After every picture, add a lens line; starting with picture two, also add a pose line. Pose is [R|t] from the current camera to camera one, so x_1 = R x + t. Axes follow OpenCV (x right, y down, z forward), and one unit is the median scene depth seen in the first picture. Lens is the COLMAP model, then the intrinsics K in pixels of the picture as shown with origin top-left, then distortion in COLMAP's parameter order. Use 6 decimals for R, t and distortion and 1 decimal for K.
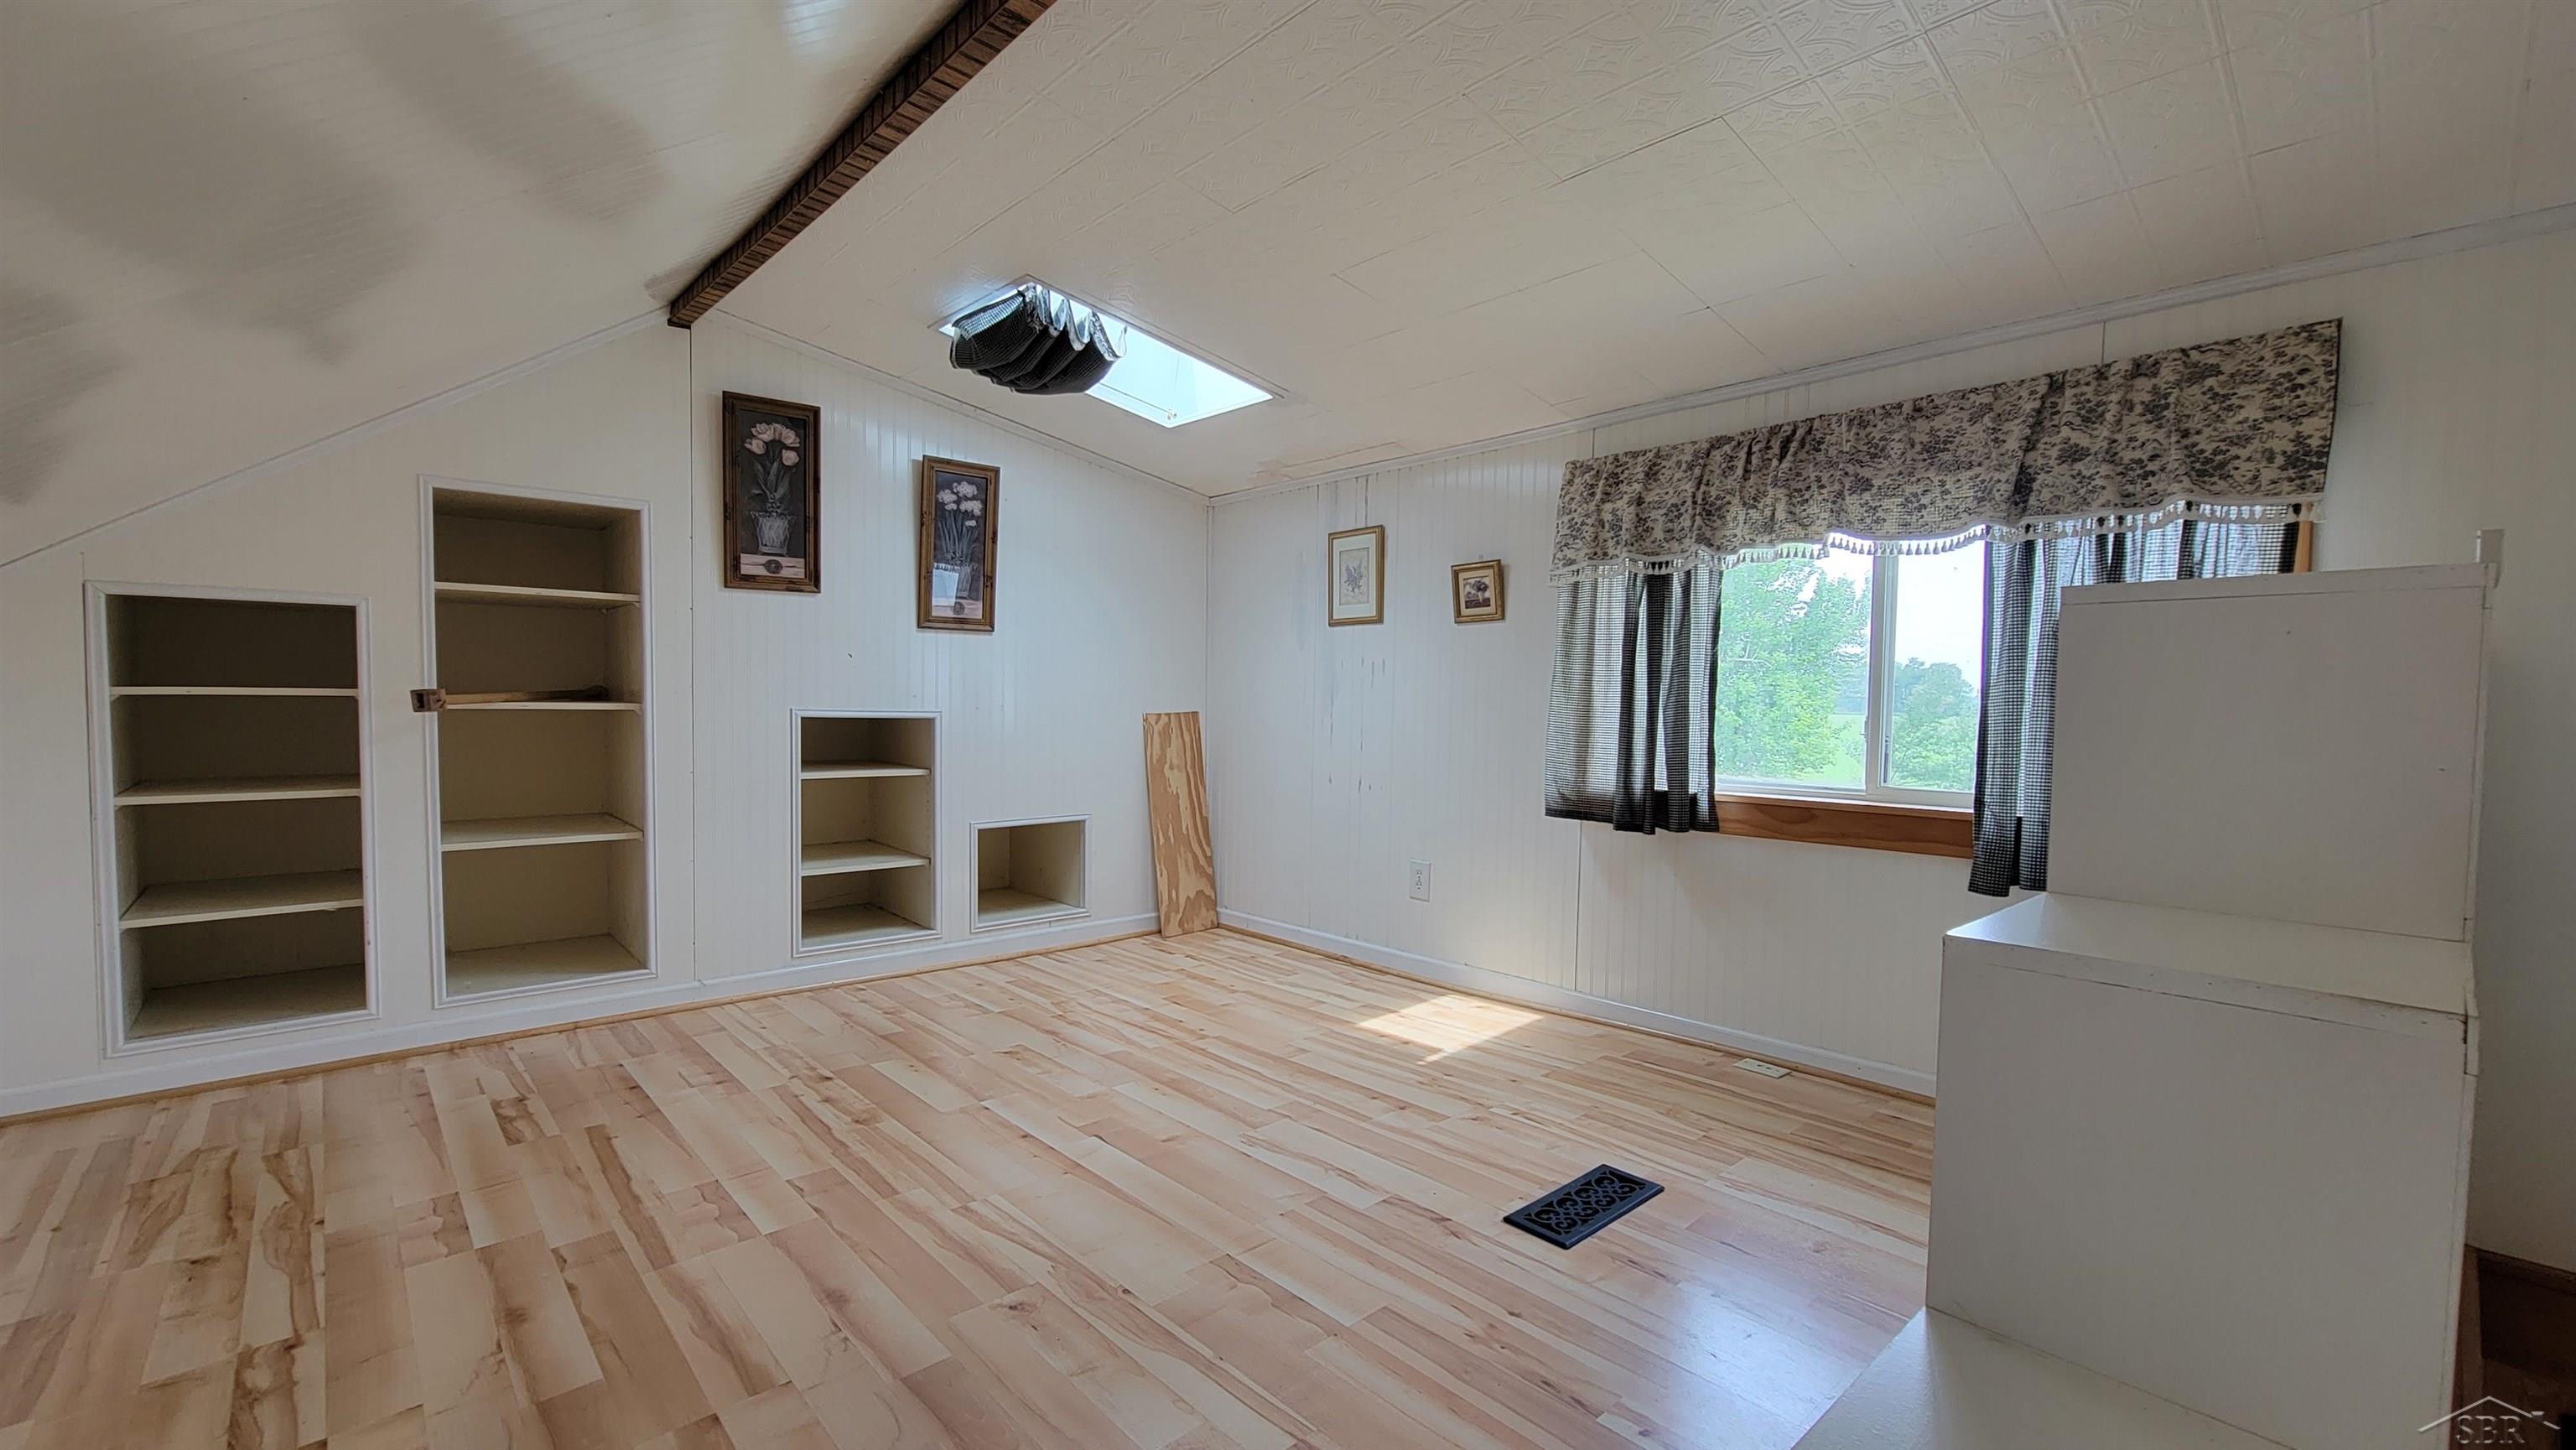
lens RADIAL K [[1053.3, 0, 1287.1], [0, 1053.3, 741.1], [0, 0, 1]] dist [-0.002728, -0.001246]
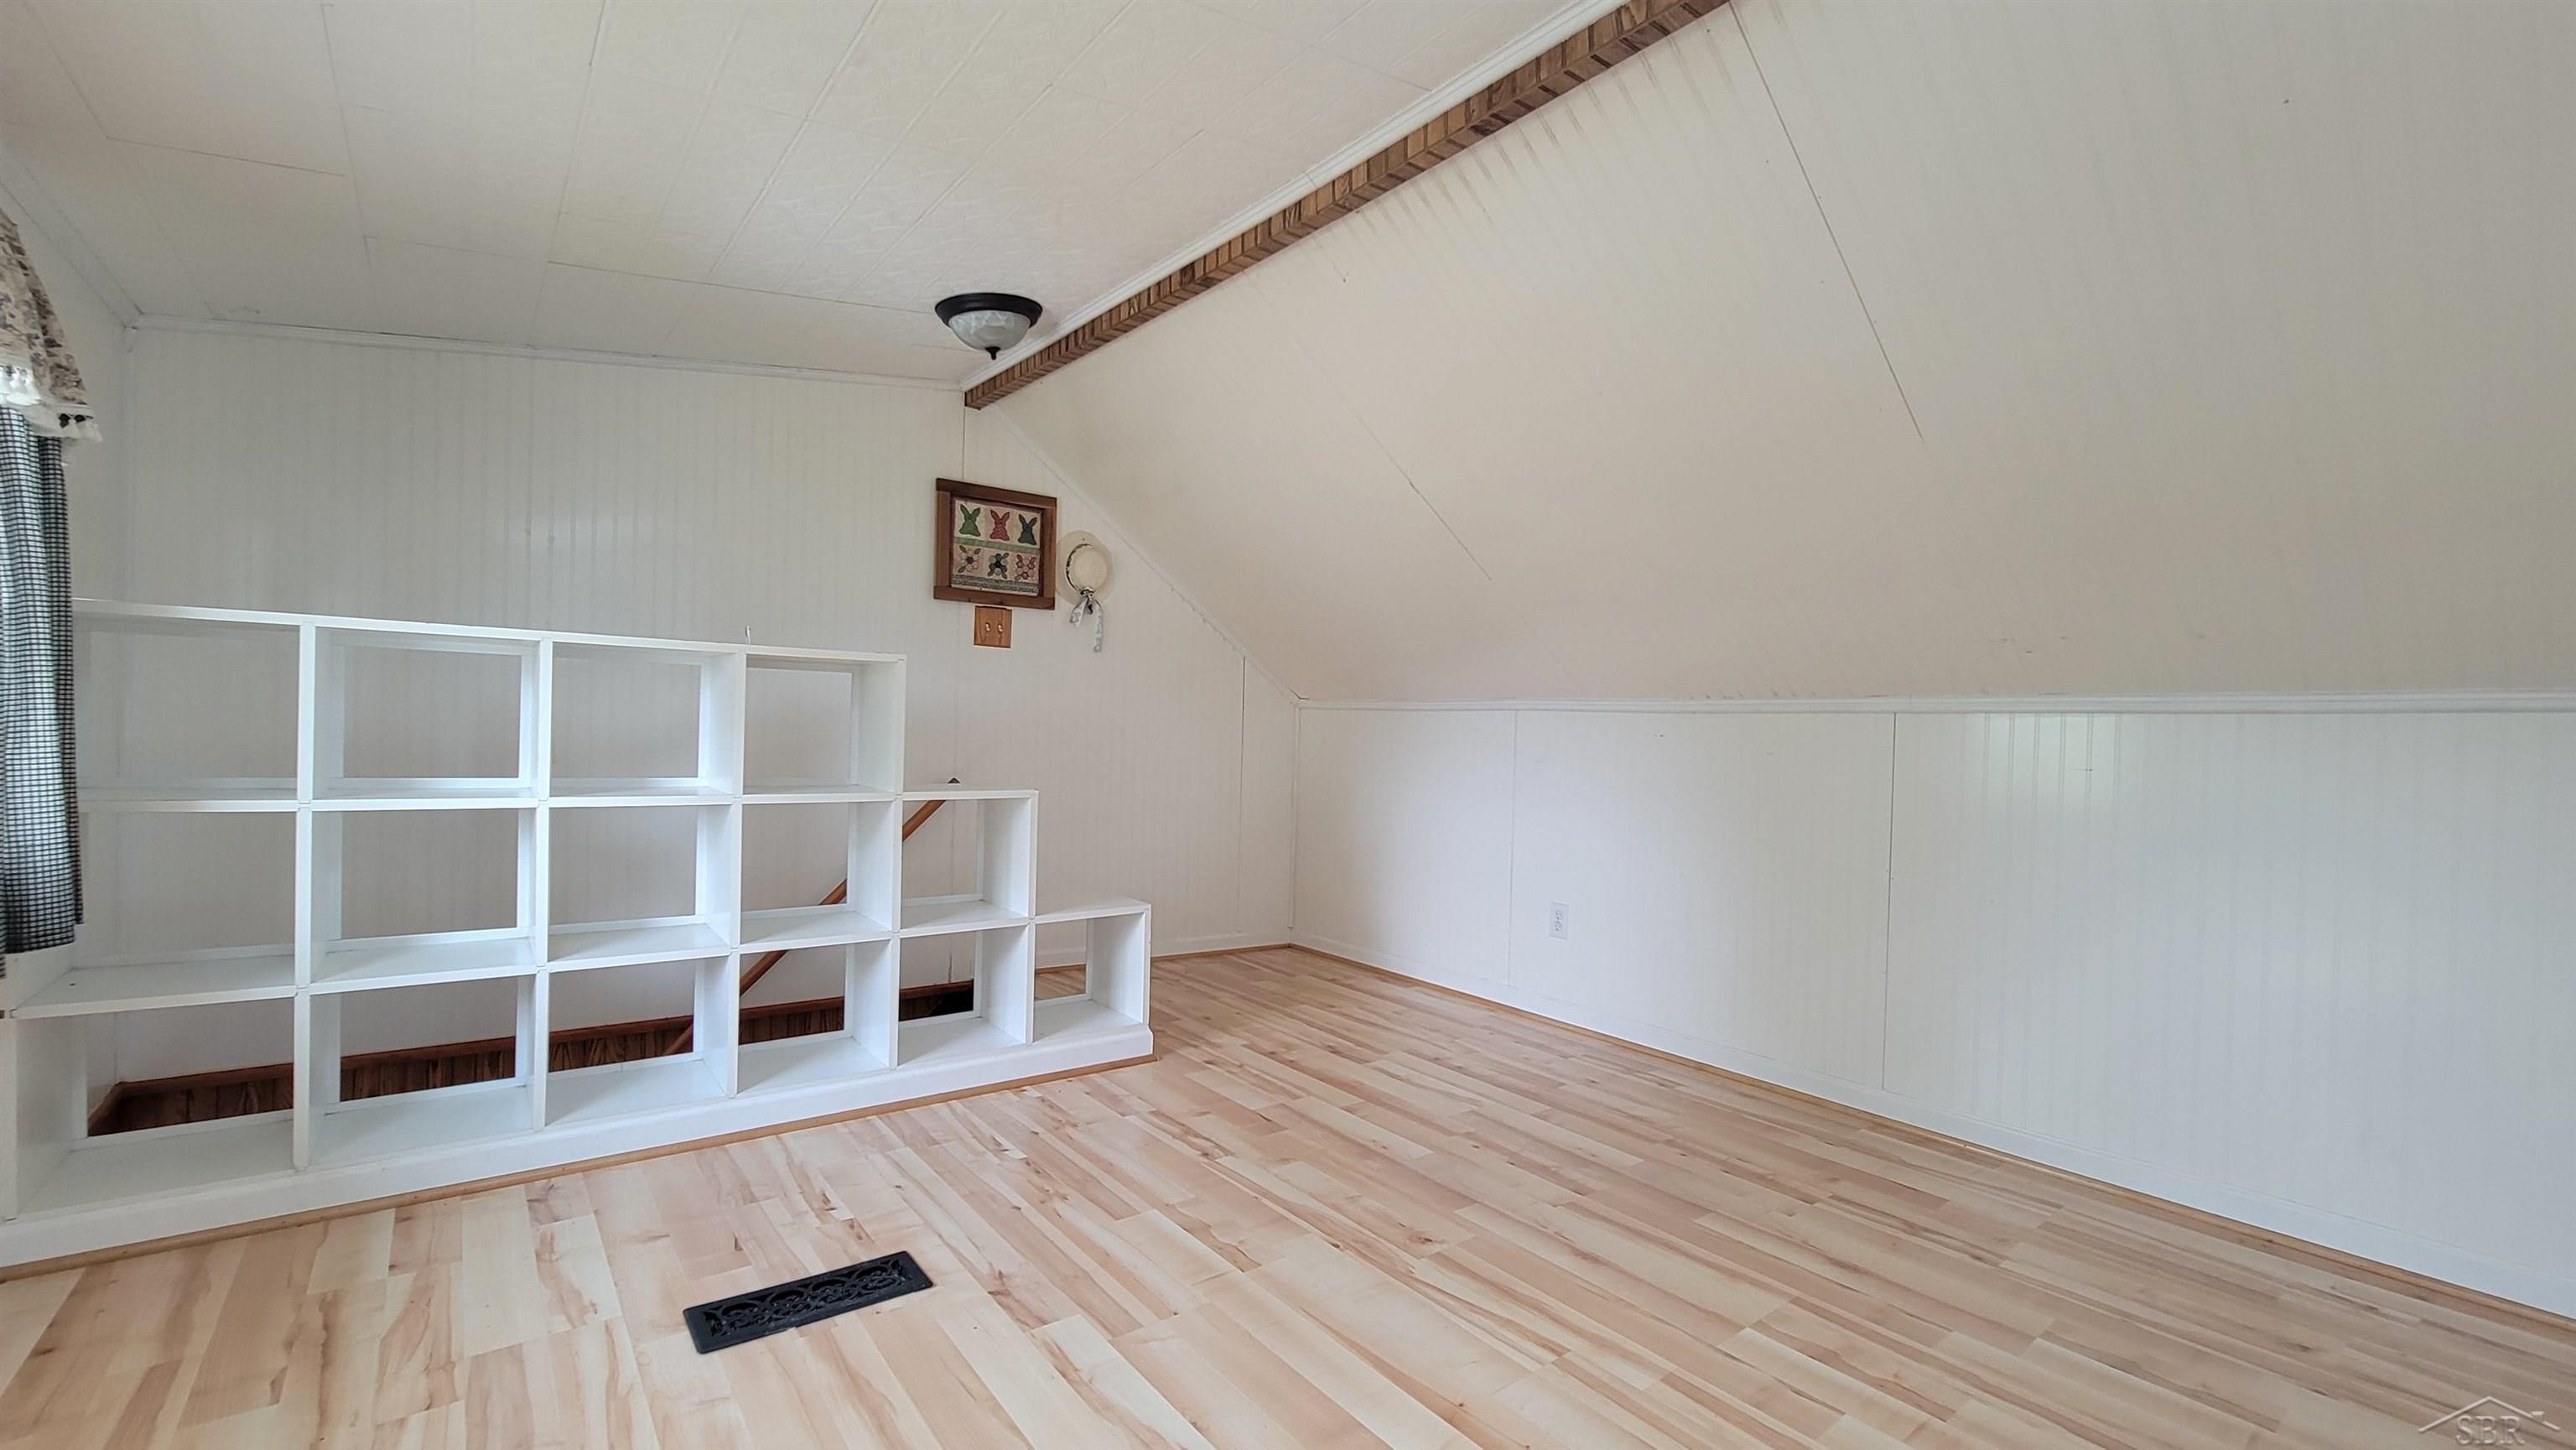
lens RADIAL K [[1053.3, 0, 1287.1], [0, 1053.3, 736.3], [0, 0, 1]] dist [-0.002728, -0.001246]
pose [[-0.996459, -0.045966, 0.070402, -0.146312], [-0.042786, 0.998023, 0.046033, -0.069165], [-0.072379, 0.042858, -0.996456, 1.986782]]
